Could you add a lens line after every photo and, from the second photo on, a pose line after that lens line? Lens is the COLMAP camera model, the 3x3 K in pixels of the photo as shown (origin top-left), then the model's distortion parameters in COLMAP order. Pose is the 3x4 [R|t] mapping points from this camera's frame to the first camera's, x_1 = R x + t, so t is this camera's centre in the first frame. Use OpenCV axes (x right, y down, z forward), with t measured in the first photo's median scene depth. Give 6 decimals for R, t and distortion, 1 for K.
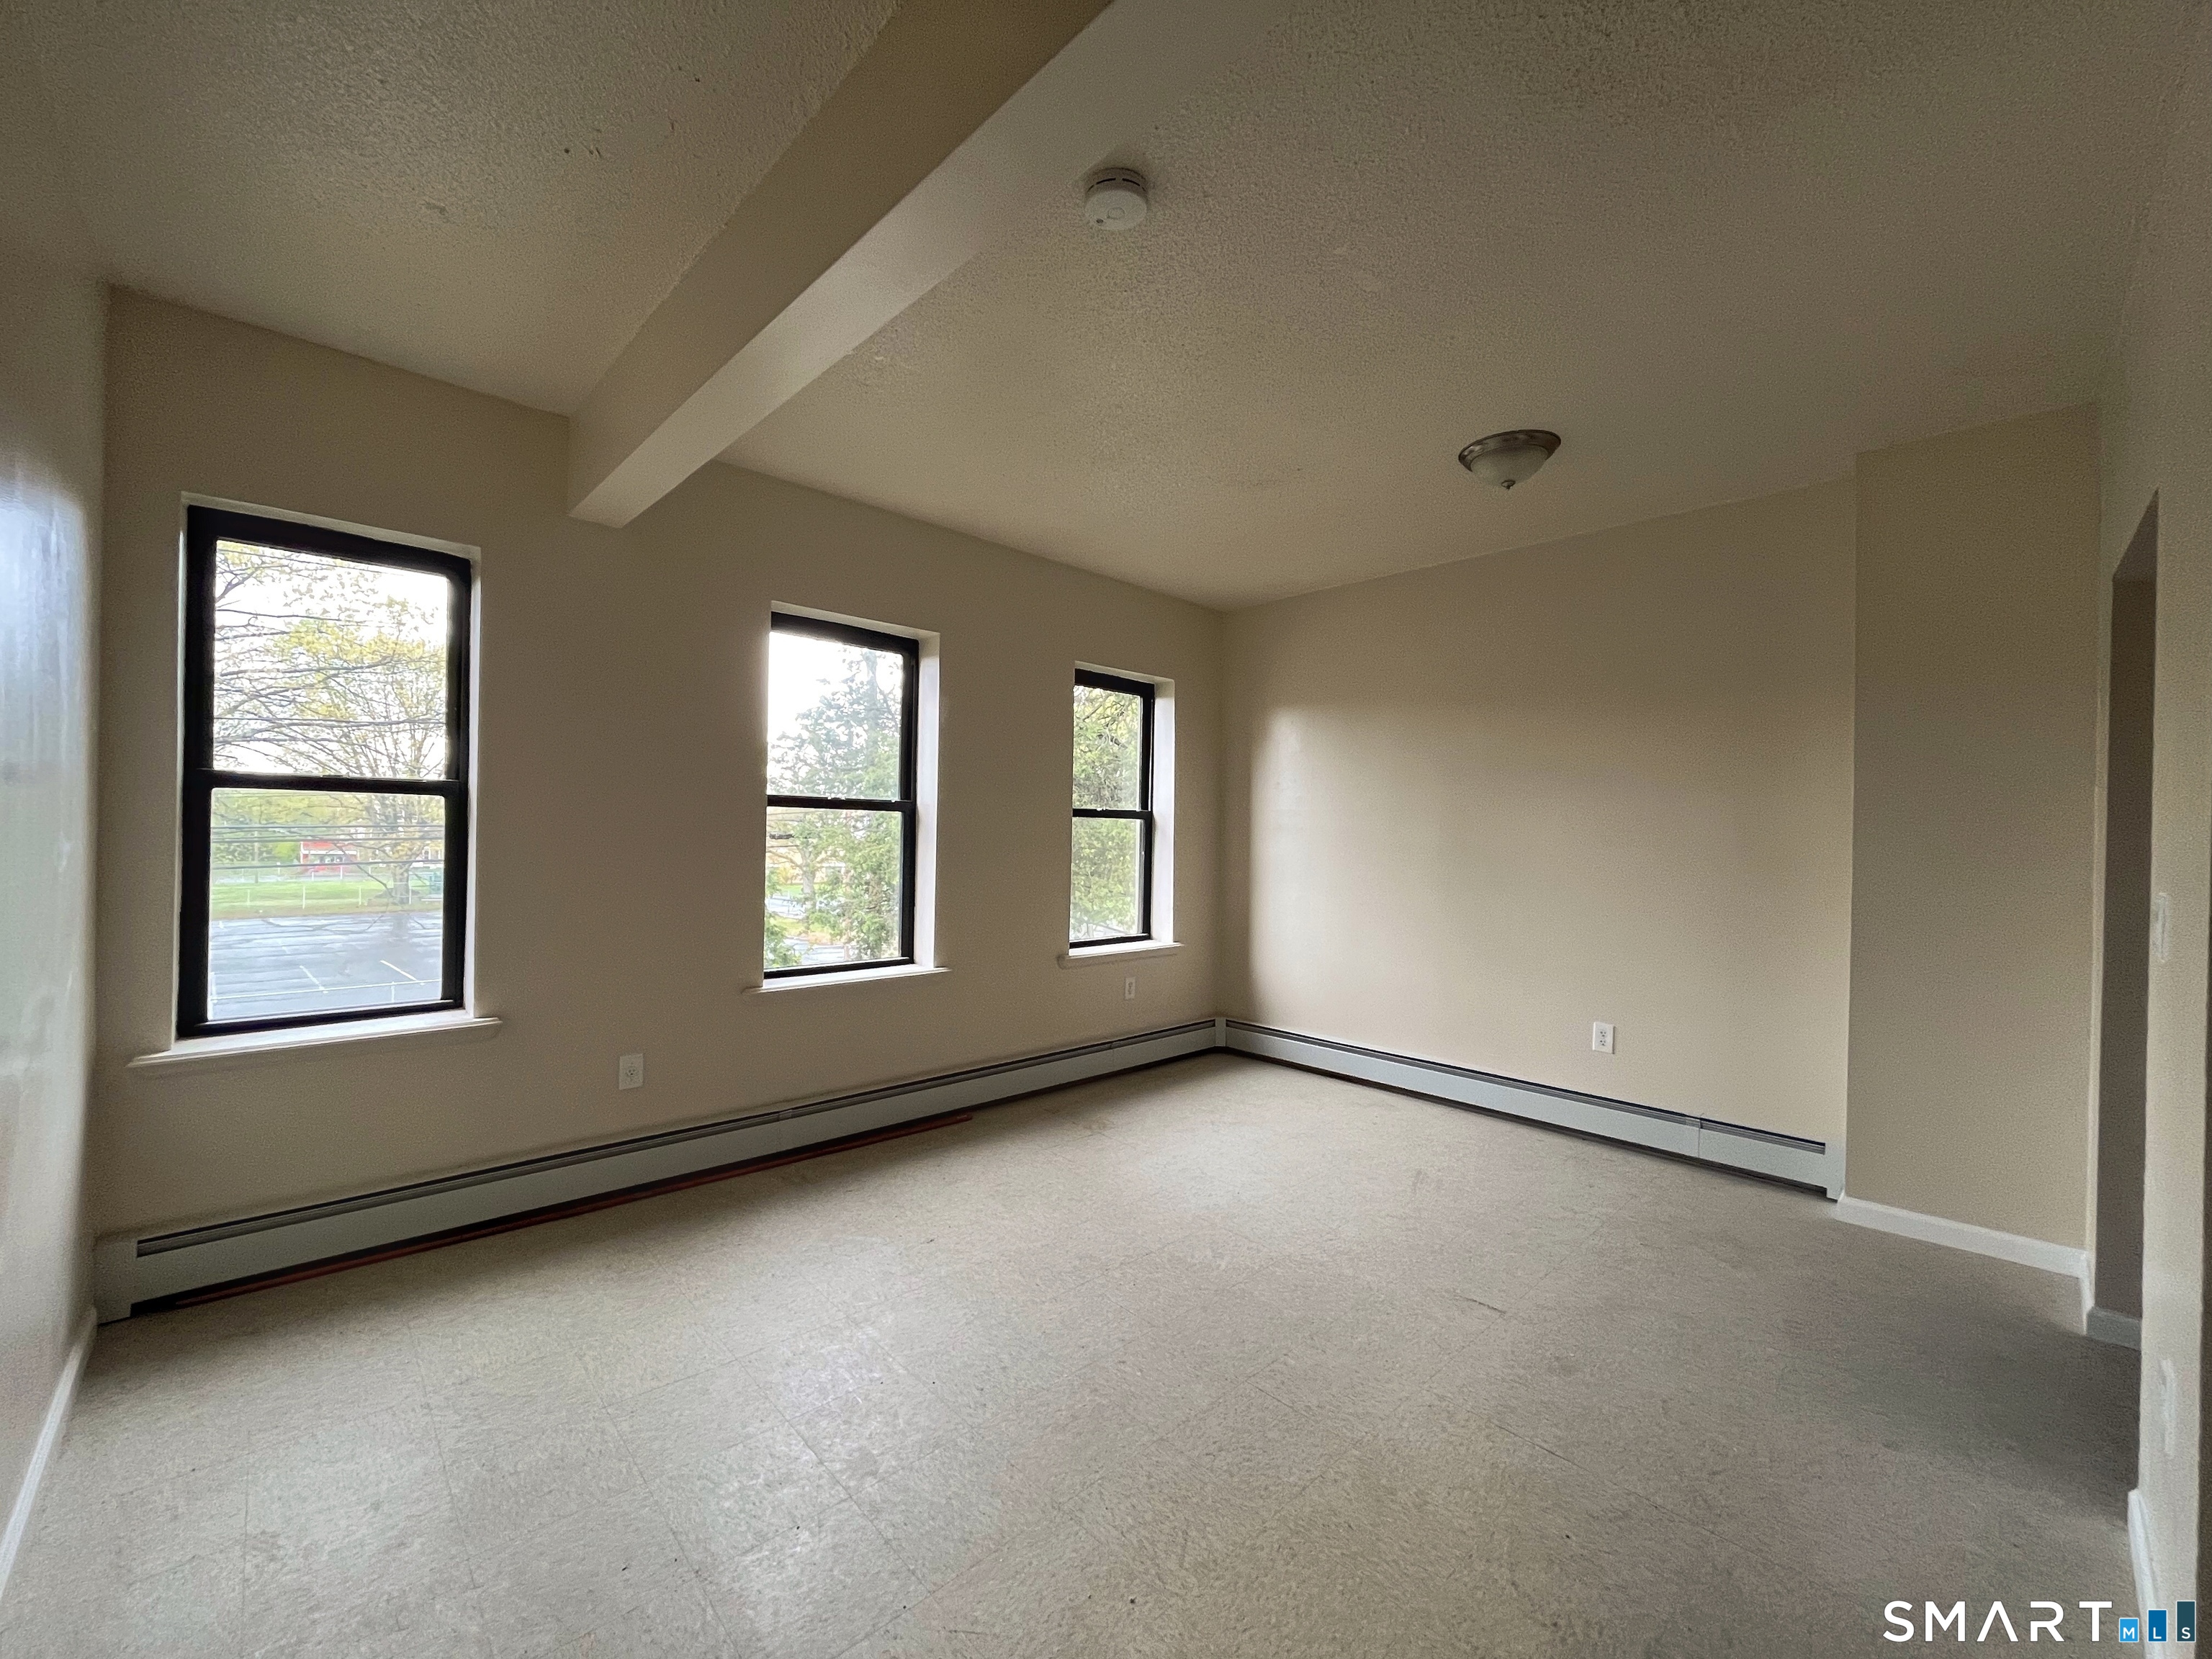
lens RADIAL K [[902.1, 0, 1095.7], [0, 902.1, 831.6], [0, 0, 1]] dist [-0.000708, -0.000566]
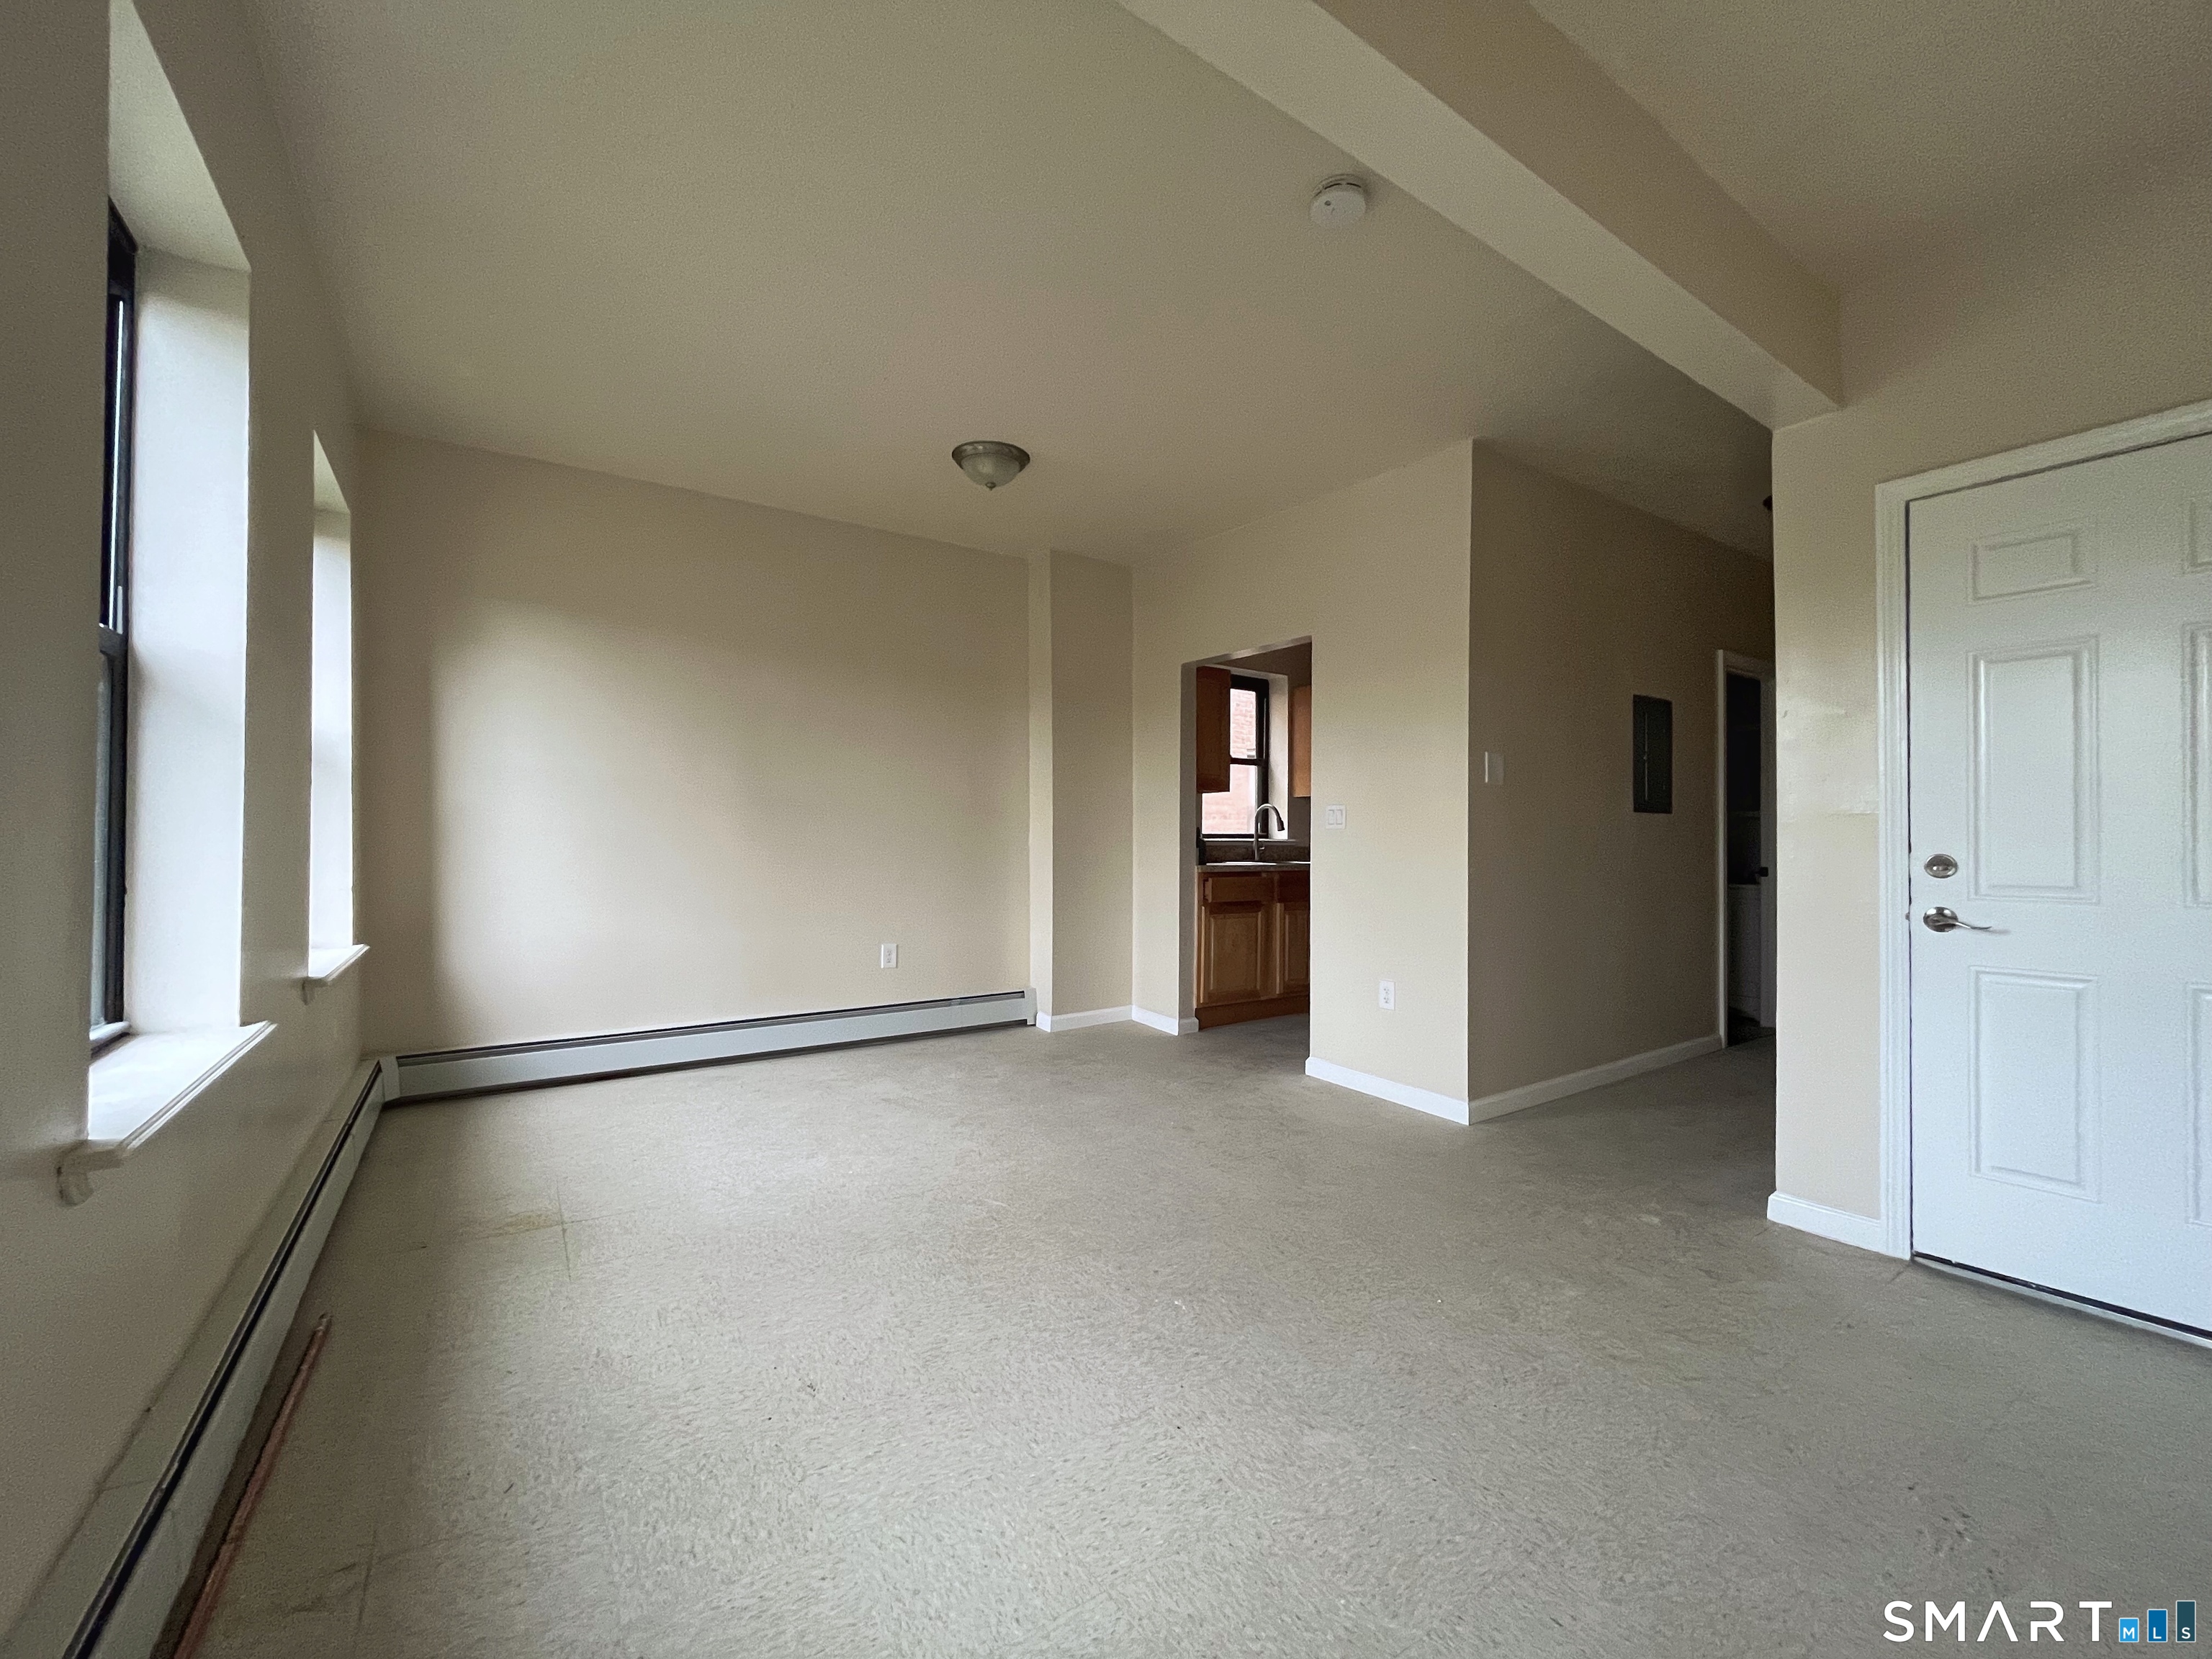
lens RADIAL K [[902.1, 0, 1095.7], [0, 902.1, 831.6], [0, 0, 1]] dist [-0.000708, -0.000566]
pose [[0.151022, -0.010329, 0.988476, -0.637800], [-0.007075, 0.999909, 0.011530, 0.050093], [-0.988505, -0.008735, 0.150935, 0.592341]]
